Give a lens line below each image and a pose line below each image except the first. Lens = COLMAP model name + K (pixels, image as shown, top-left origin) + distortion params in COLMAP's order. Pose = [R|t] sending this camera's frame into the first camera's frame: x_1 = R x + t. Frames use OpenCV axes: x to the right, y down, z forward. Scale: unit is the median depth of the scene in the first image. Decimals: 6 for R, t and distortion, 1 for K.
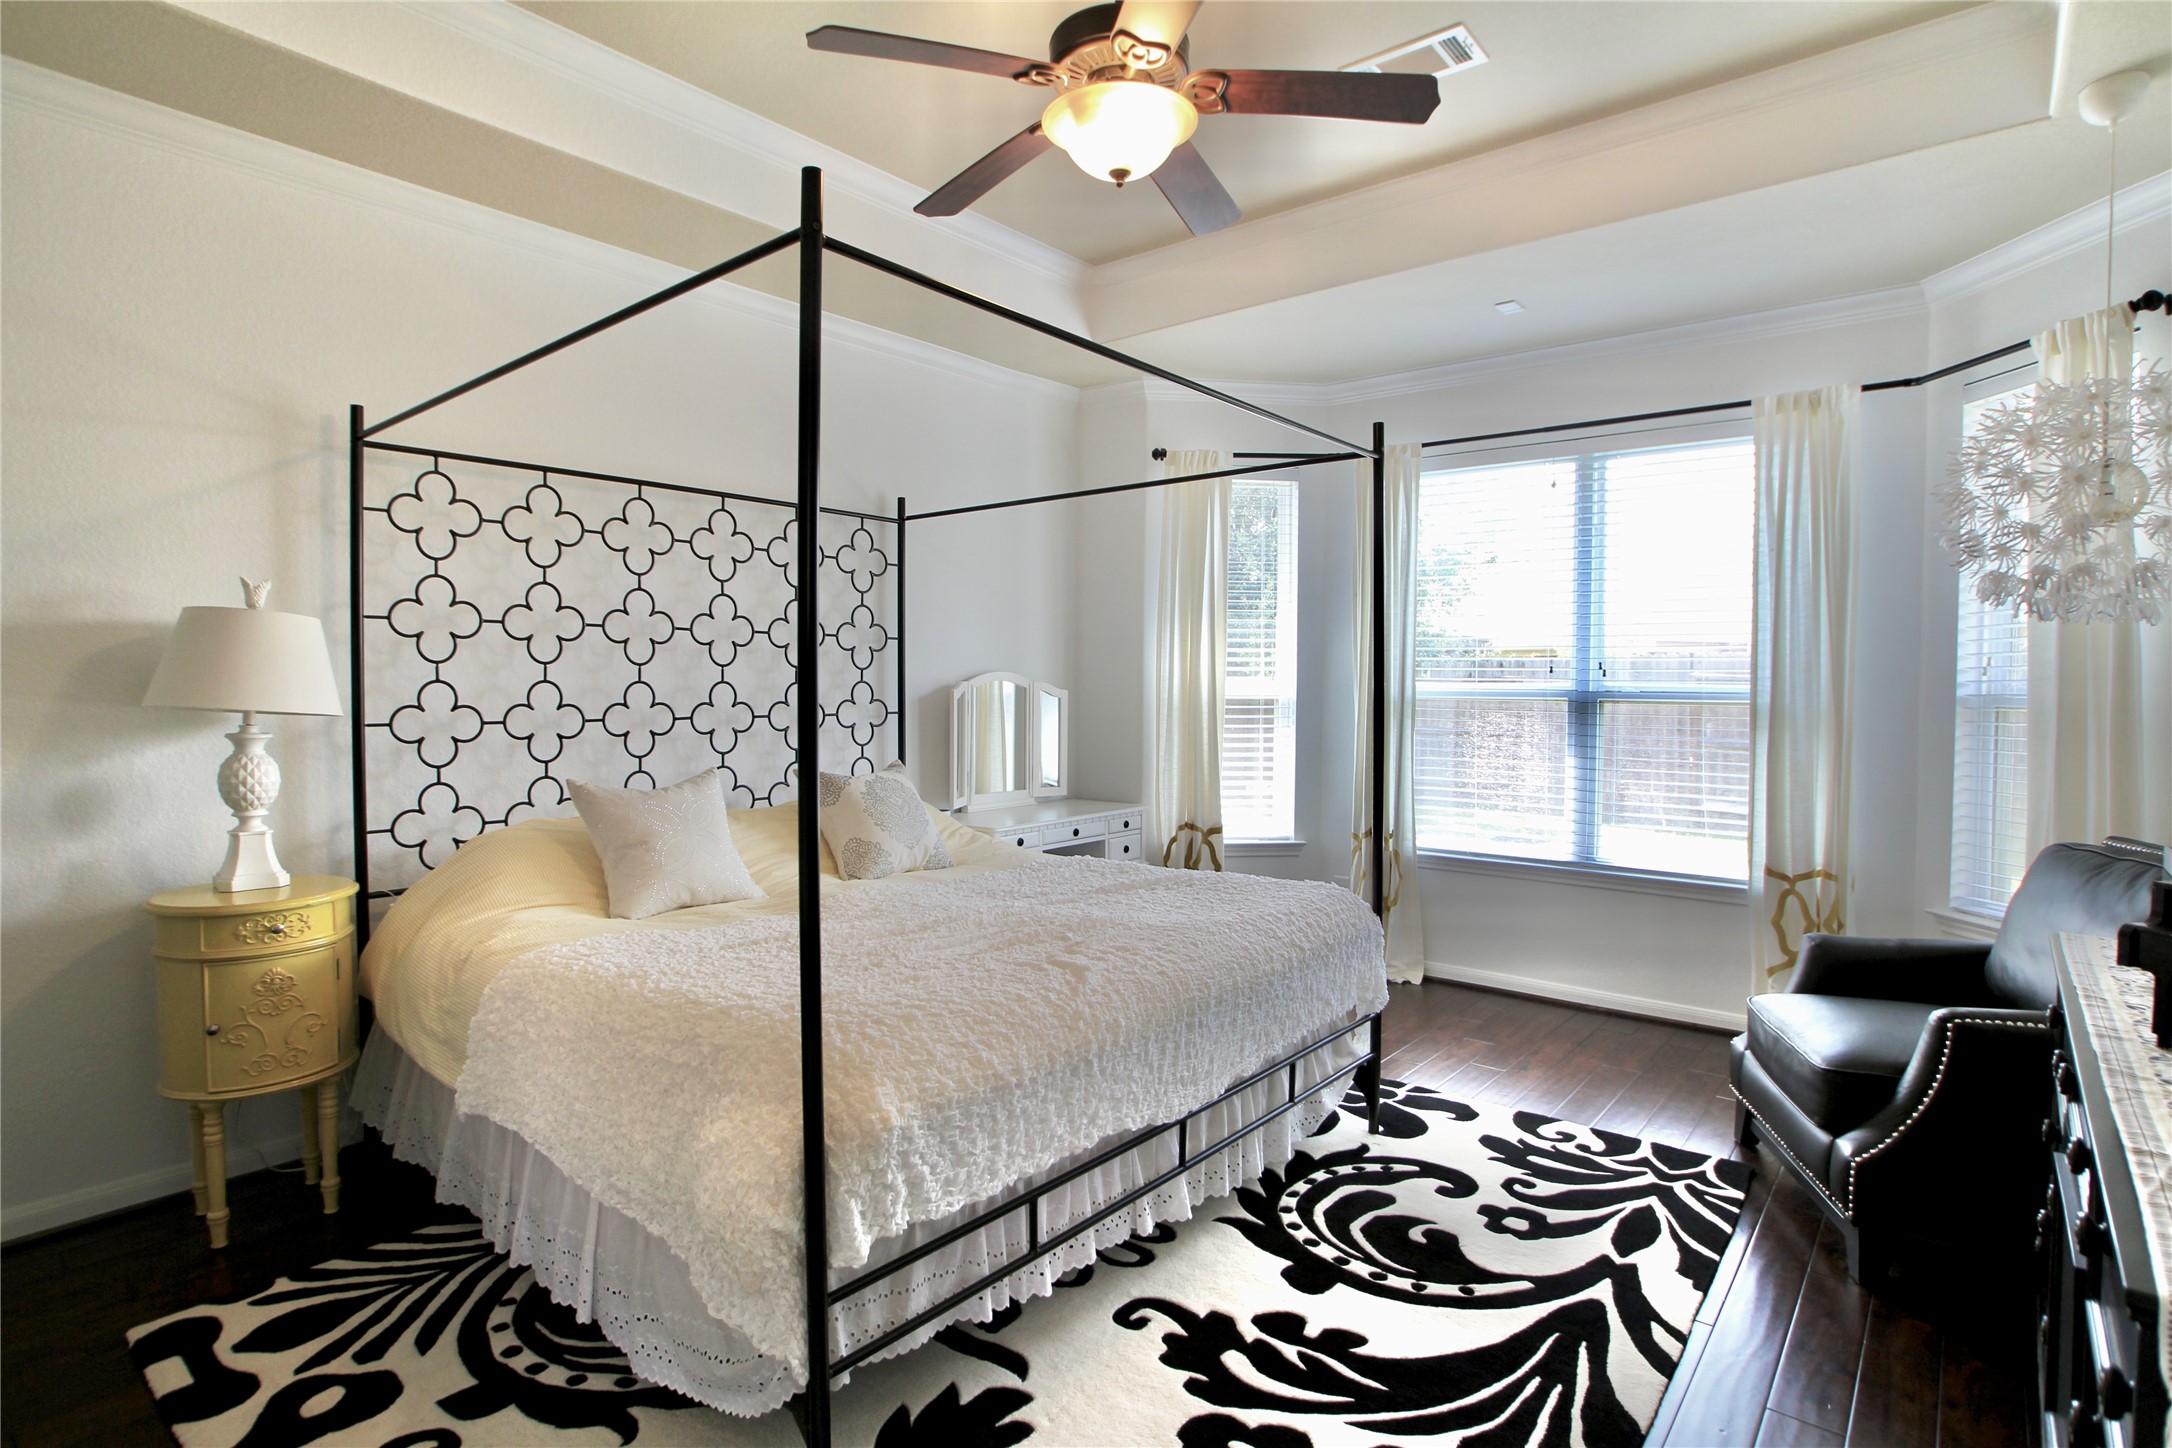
lens RADIAL K [[1080.4, 0, 1093.9], [0, 1080.4, 710.6], [0, 0, 1]] dist [-0.046792, 0.002353]
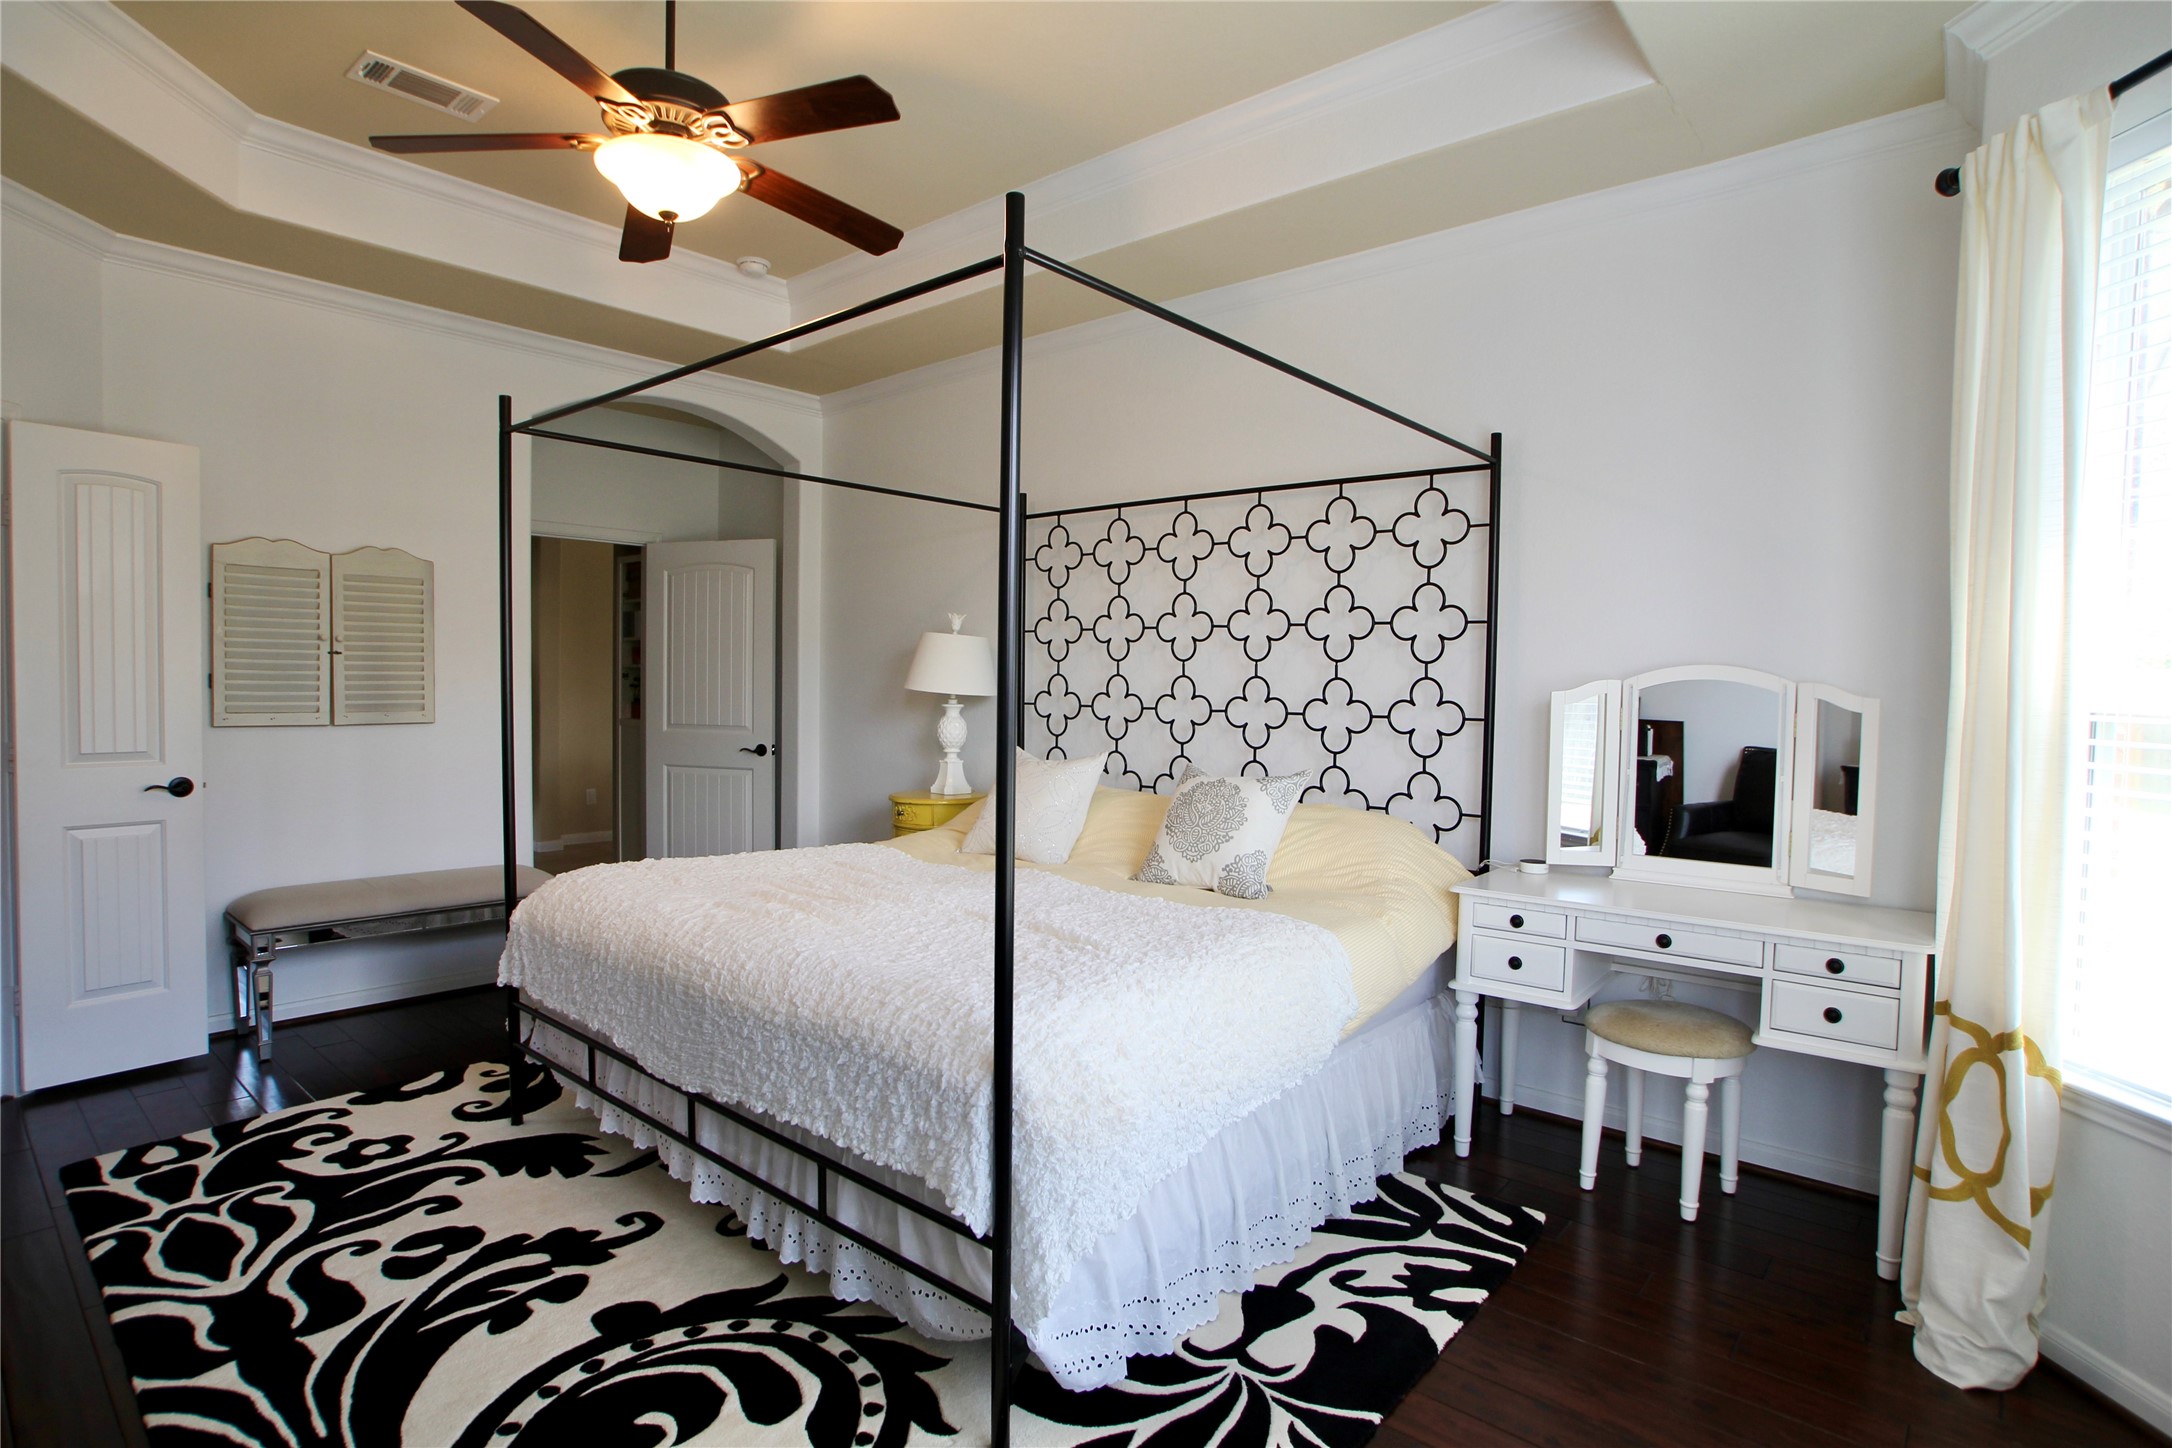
lens RADIAL K [[1080.4, 0, 1095.9], [0, 1080.4, 722.0], [0, 0, 1]] dist [-0.046792, 0.002353]
pose [[-0.005645, 0.033821, -0.999412, 0.970547], [-0.042930, 0.998498, 0.034033, -0.017268], [0.999062, 0.043097, -0.004184, 1.243576]]
